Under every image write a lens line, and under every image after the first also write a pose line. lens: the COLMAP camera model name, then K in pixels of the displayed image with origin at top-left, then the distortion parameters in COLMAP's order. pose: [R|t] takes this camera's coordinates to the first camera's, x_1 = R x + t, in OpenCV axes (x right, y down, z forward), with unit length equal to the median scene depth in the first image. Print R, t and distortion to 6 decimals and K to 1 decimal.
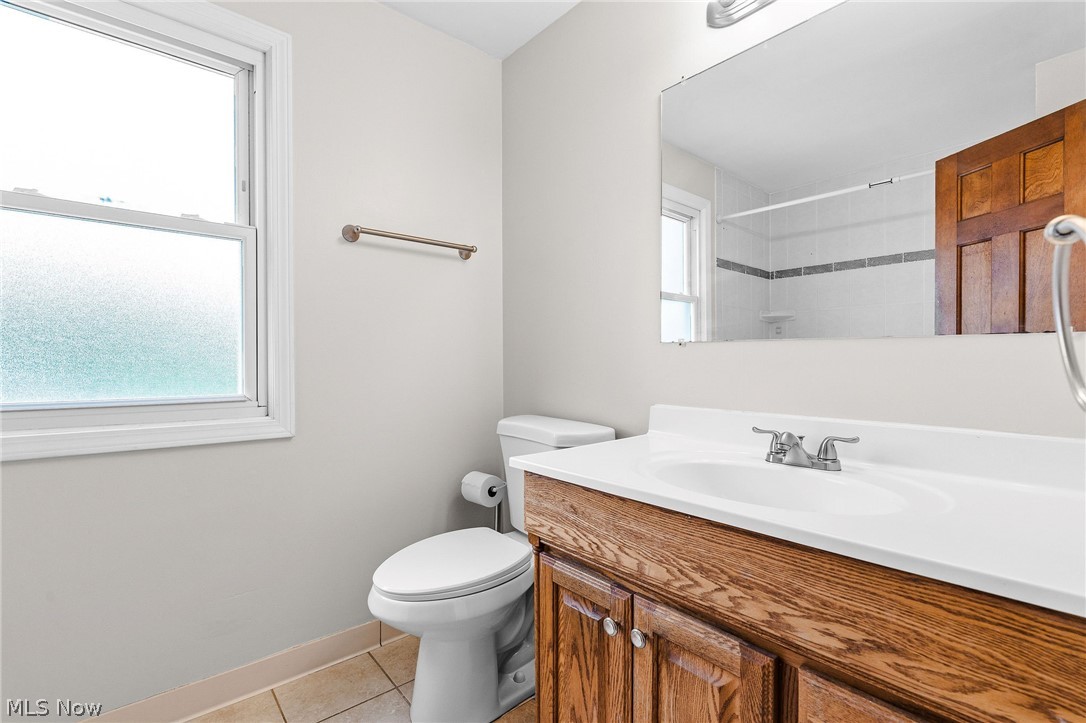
lens RADIAL K [[490.8, 0, 542.1], [0, 490.8, 363.3], [0, 0, 1]] dist [-0.009467, -0.000031]
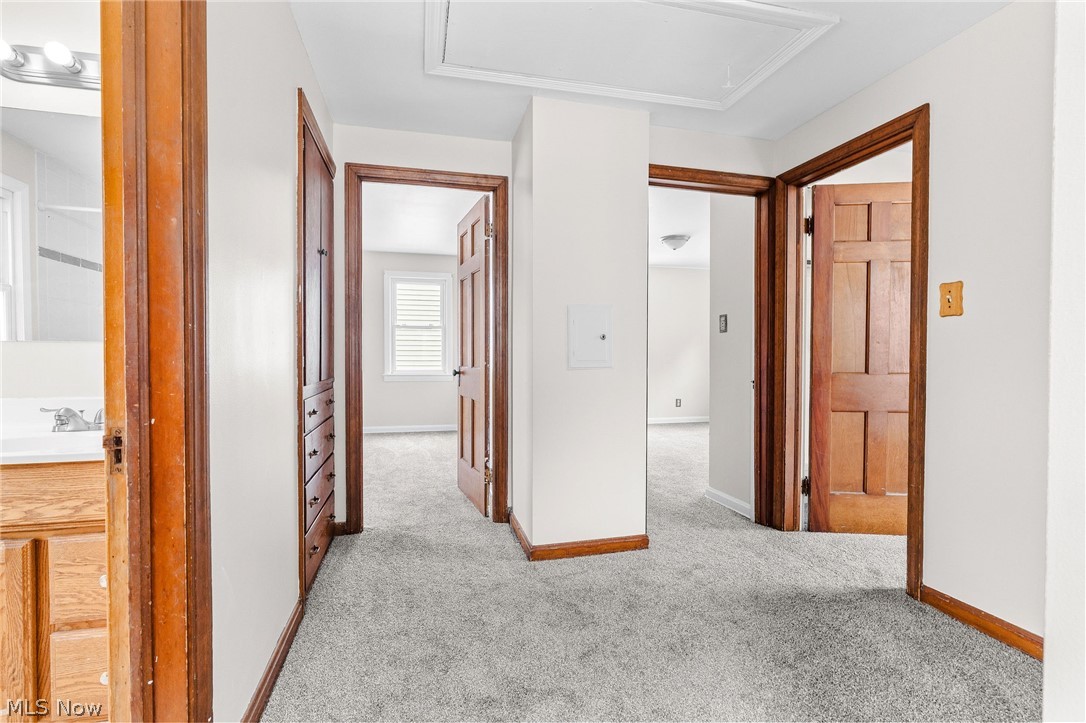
lens RADIAL K [[490.8, 0, 541.0], [0, 490.8, 362.5], [0, 0, 1]] dist [-0.009467, -0.000031]
pose [[0.451379, -0.014382, 0.892217, -0.198403], [0.002027, 0.999884, 0.015091, -0.015085], [-0.892330, -0.005003, 0.451356, -1.258485]]
